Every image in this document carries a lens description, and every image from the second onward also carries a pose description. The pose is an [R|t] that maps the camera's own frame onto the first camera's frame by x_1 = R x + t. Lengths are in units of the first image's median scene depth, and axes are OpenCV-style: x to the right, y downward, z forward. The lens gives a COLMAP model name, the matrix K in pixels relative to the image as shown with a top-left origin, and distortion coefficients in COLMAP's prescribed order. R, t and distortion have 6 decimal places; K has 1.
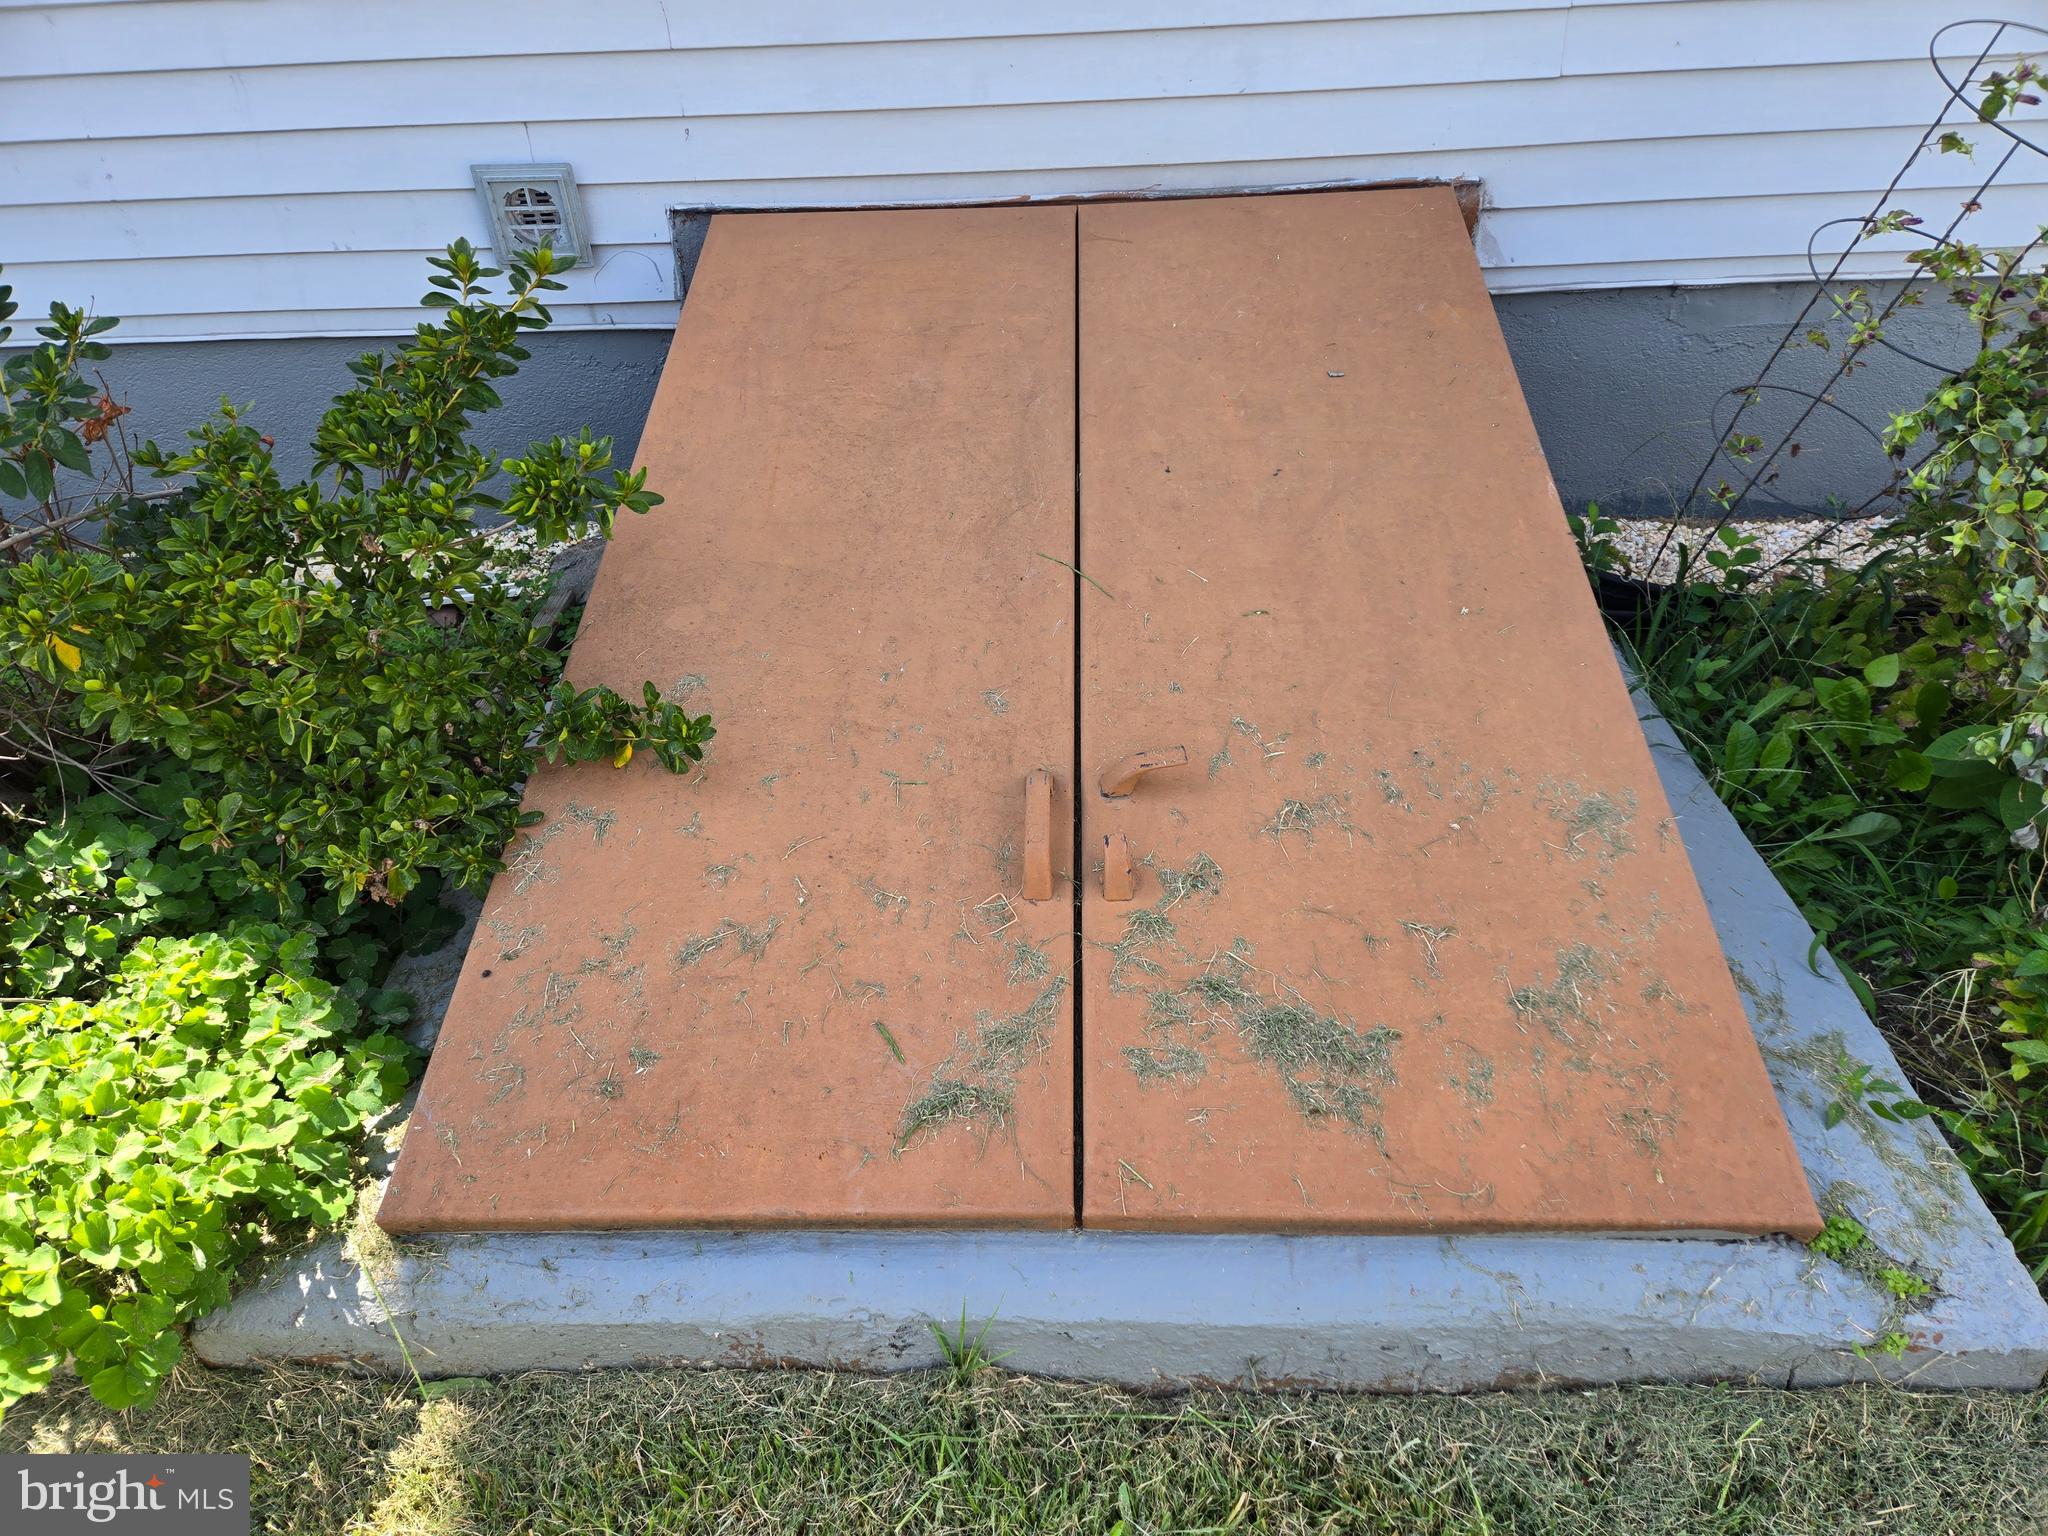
lens RADIAL K [[1404.6, 0, 1024.0], [0, 1404.6, 768.0], [0, 0, 1]] dist [0.056768, 0.000185]
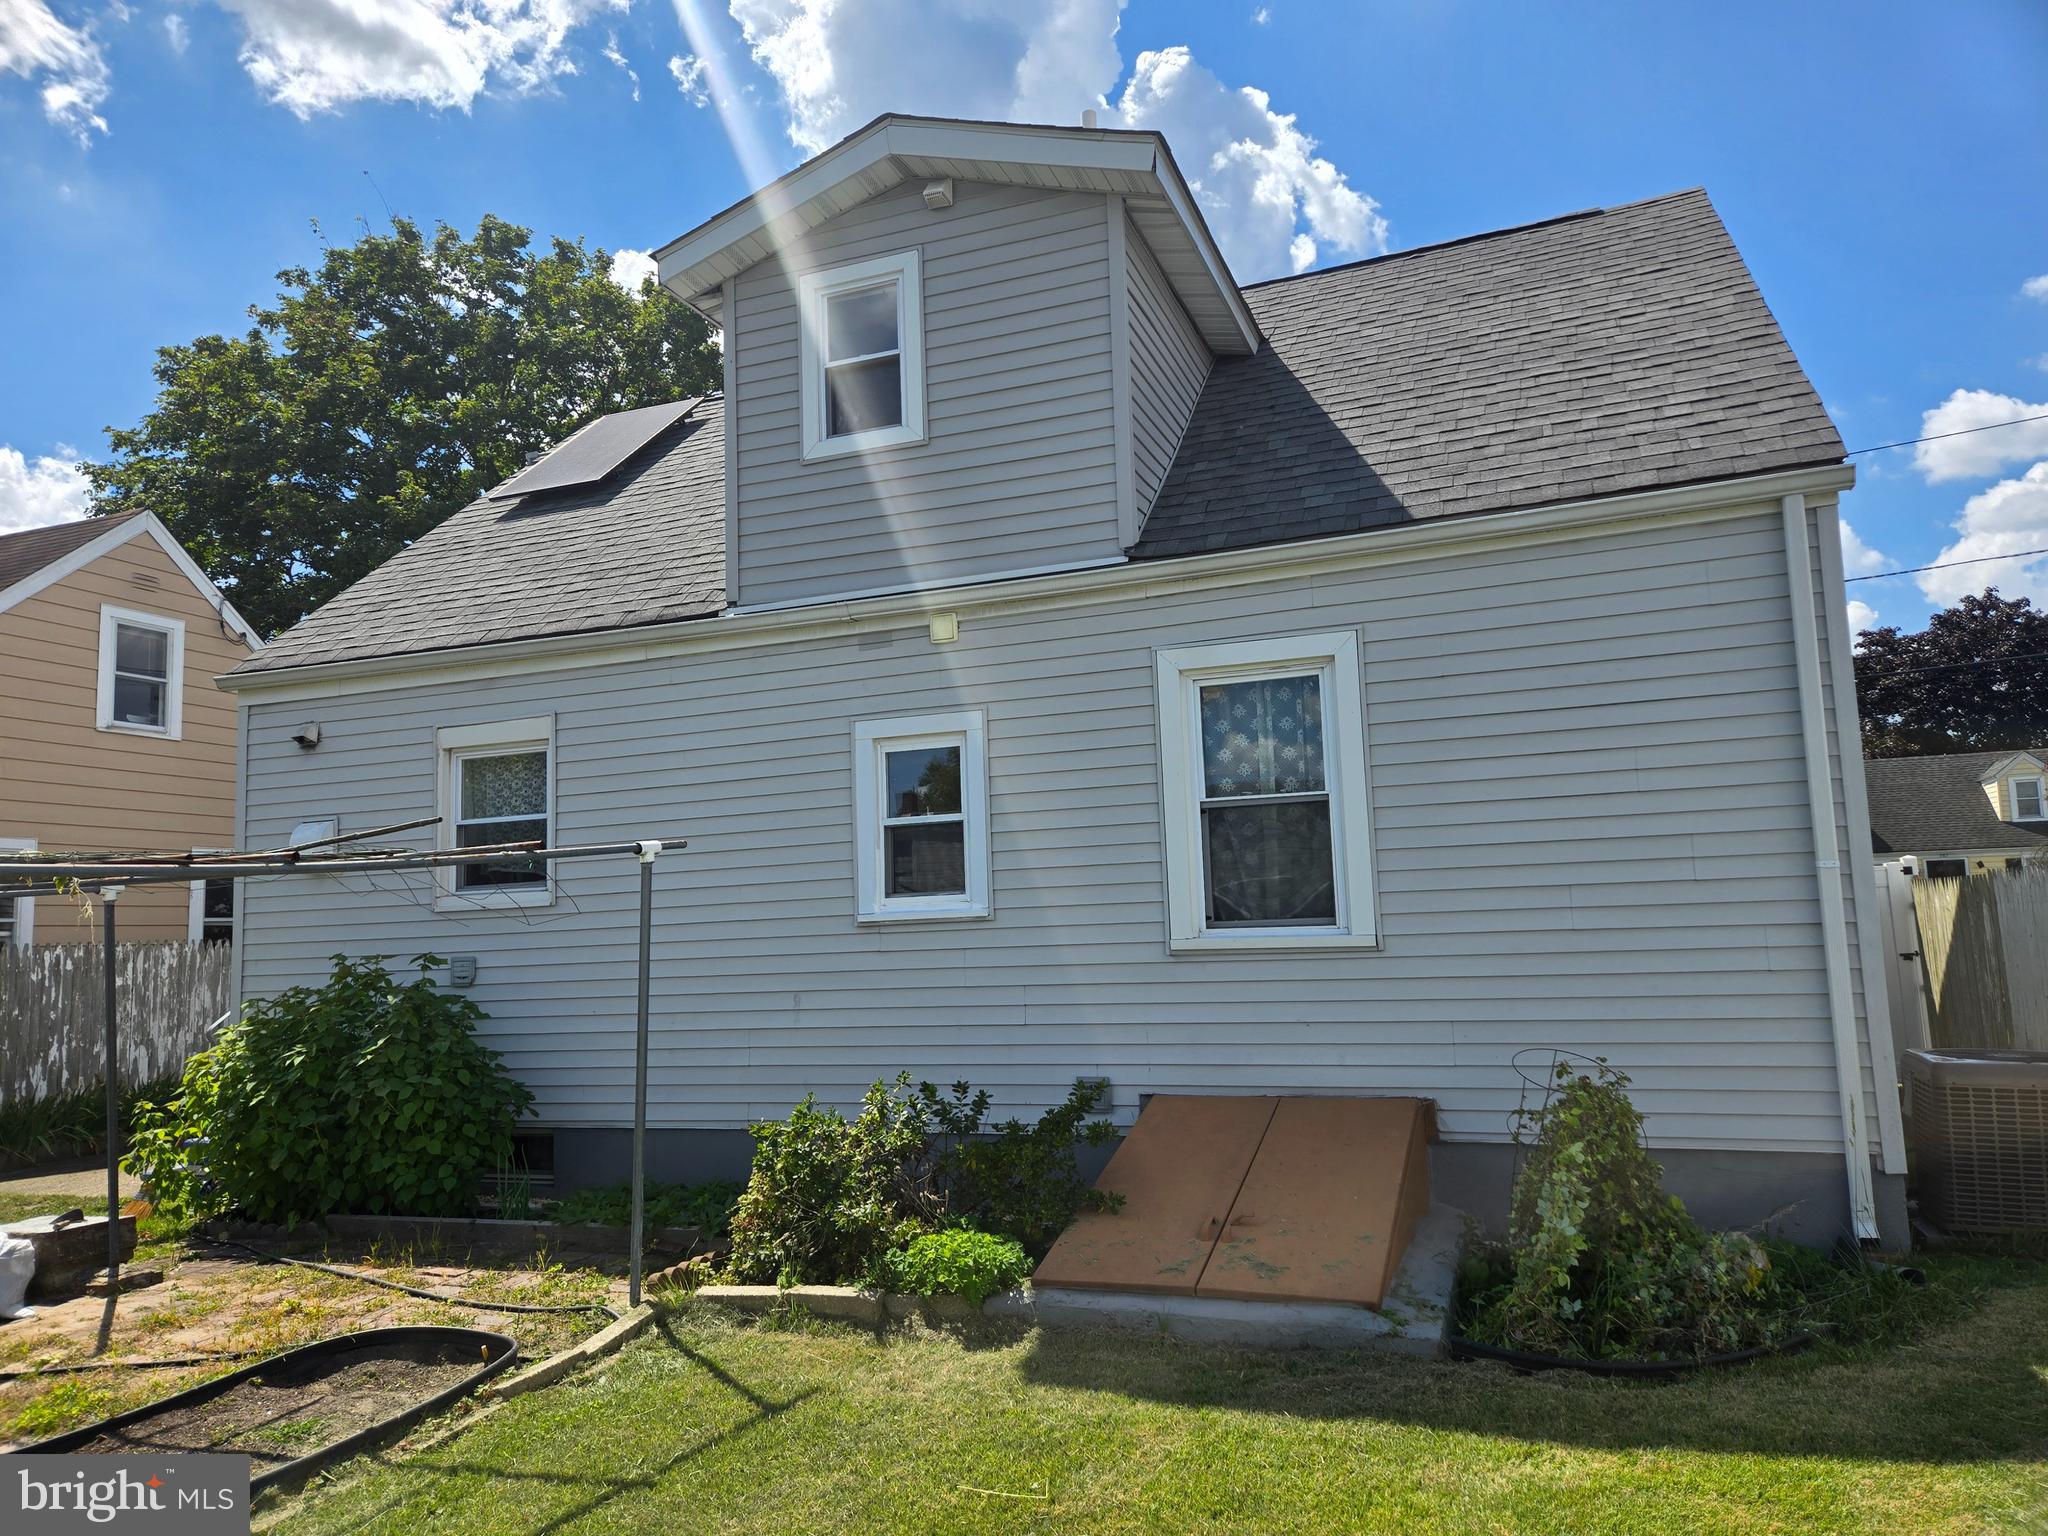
lens RADIAL K [[1404.6, 0, 1024.0], [0, 1404.6, 768.0], [0, 0, 1]] dist [0.056768, 0.000185]
pose [[0.943740, -0.031984, -0.329138, 0.876938], [-0.187998, 0.766930, -0.613575, 1.602593], [0.272050, 0.640933, 0.717770, -2.743105]]
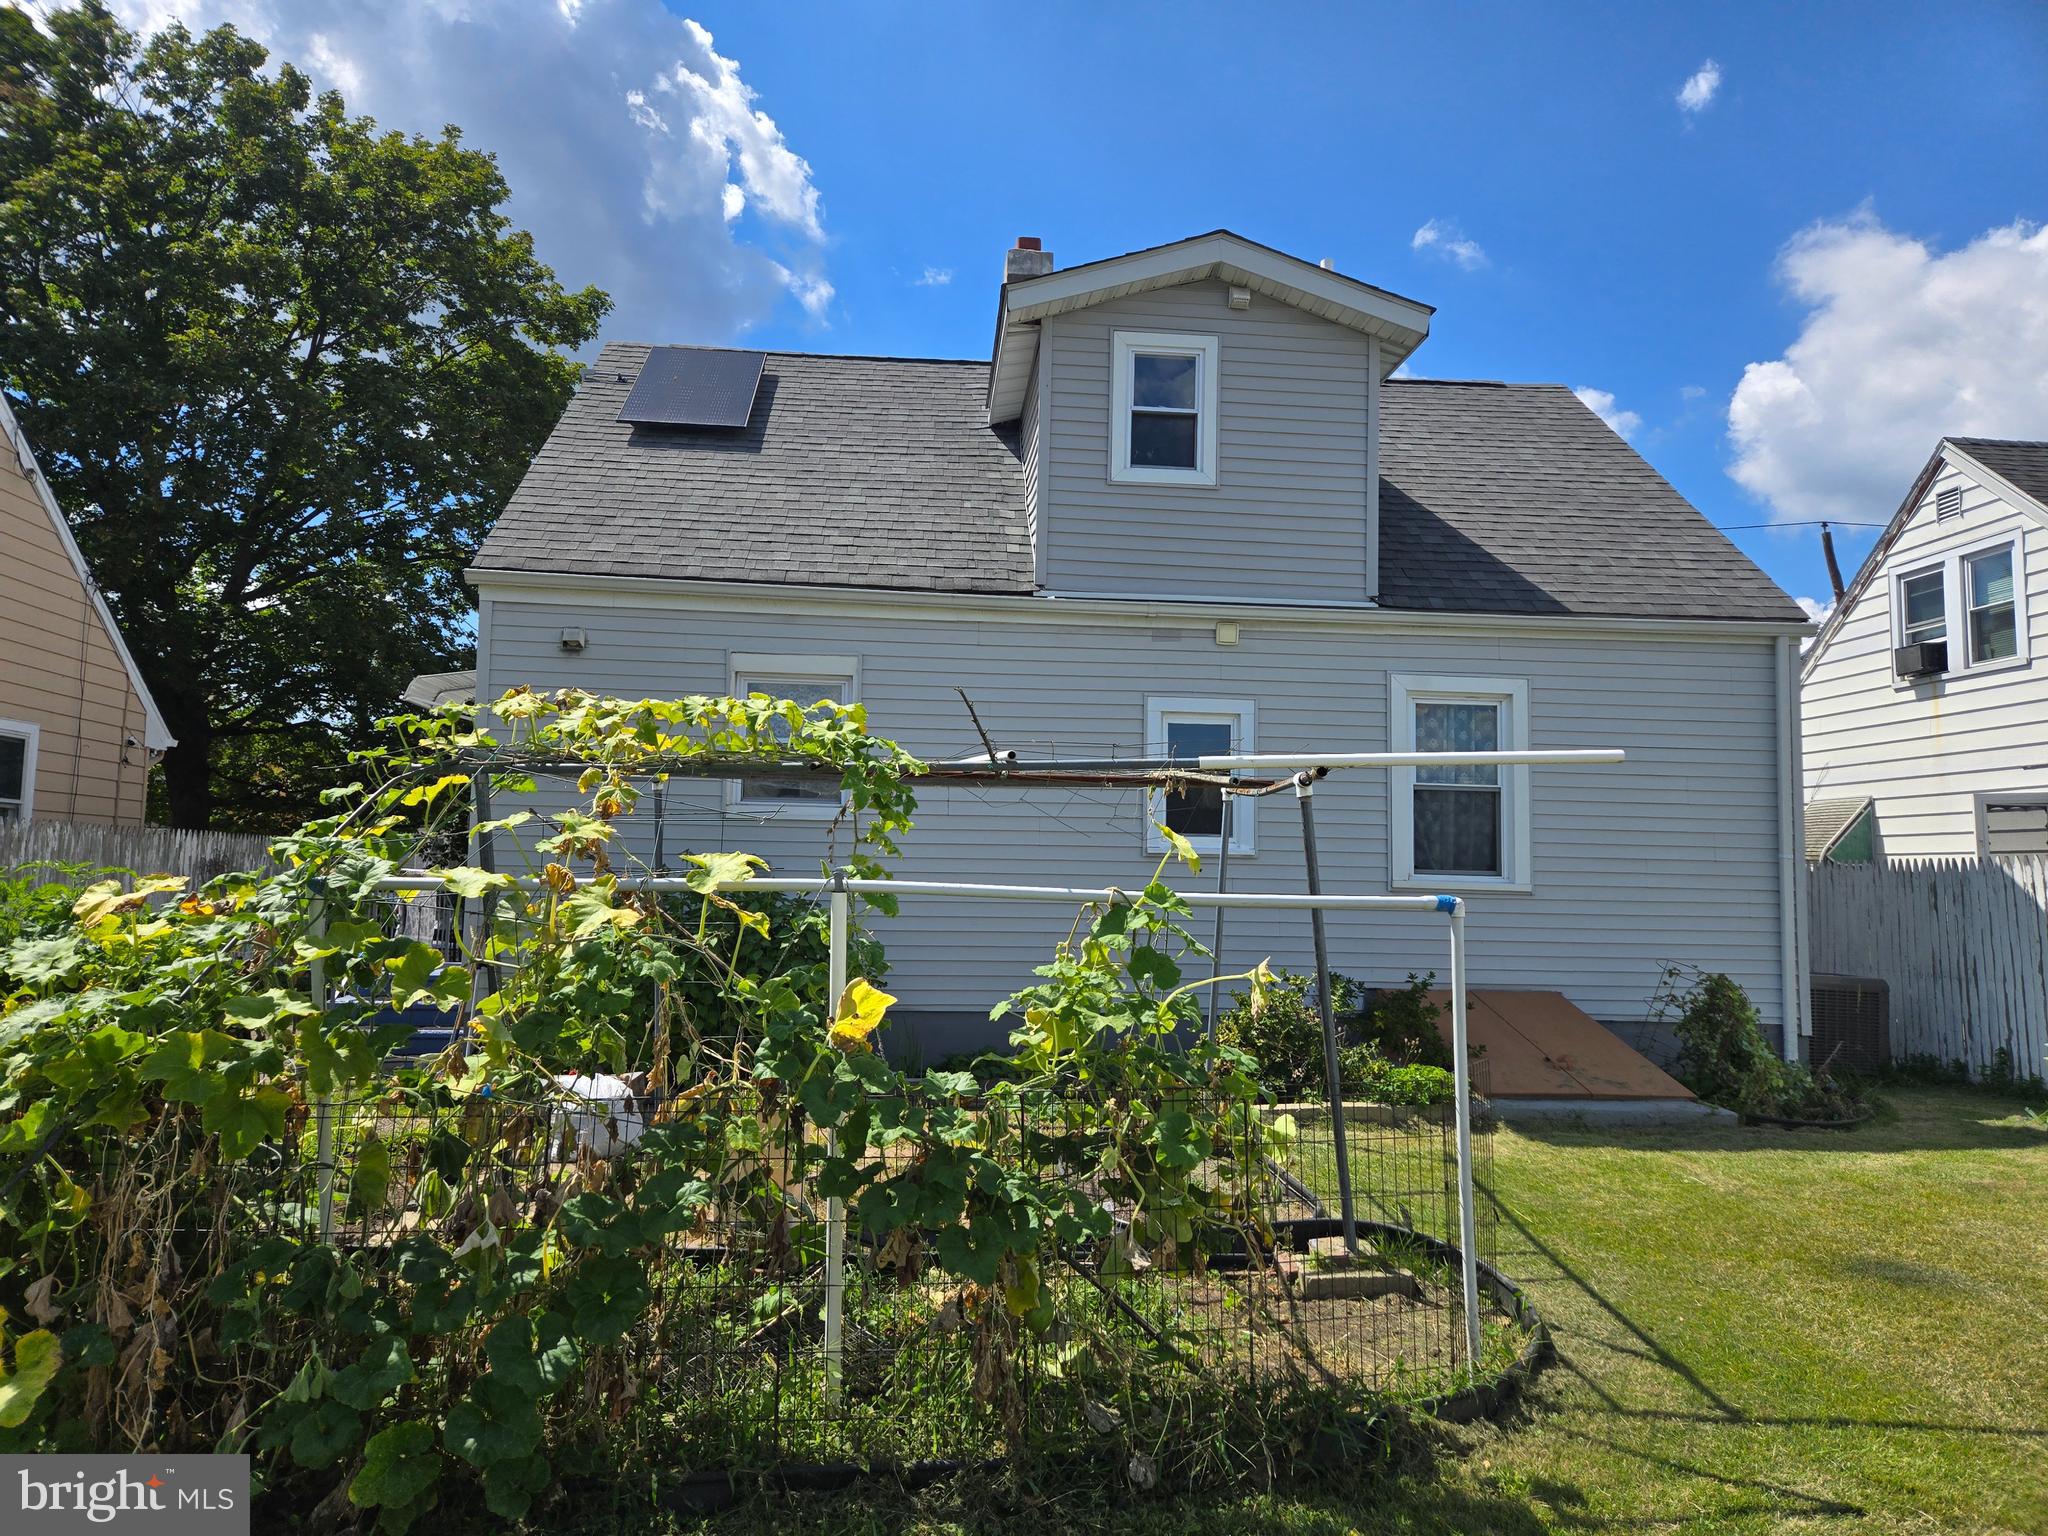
lens RADIAL K [[1383.0, 0, 1024.0], [0, 1383.0, 768.0], [0, 0, 1]] dist [0.033079, 0.000050]
pose [[0.992569, 0.071014, 0.098813, -3.233663], [0.006447, 0.780215, -0.625478, 2.947044], [-0.121513, 0.621468, 0.773959, -4.298897]]
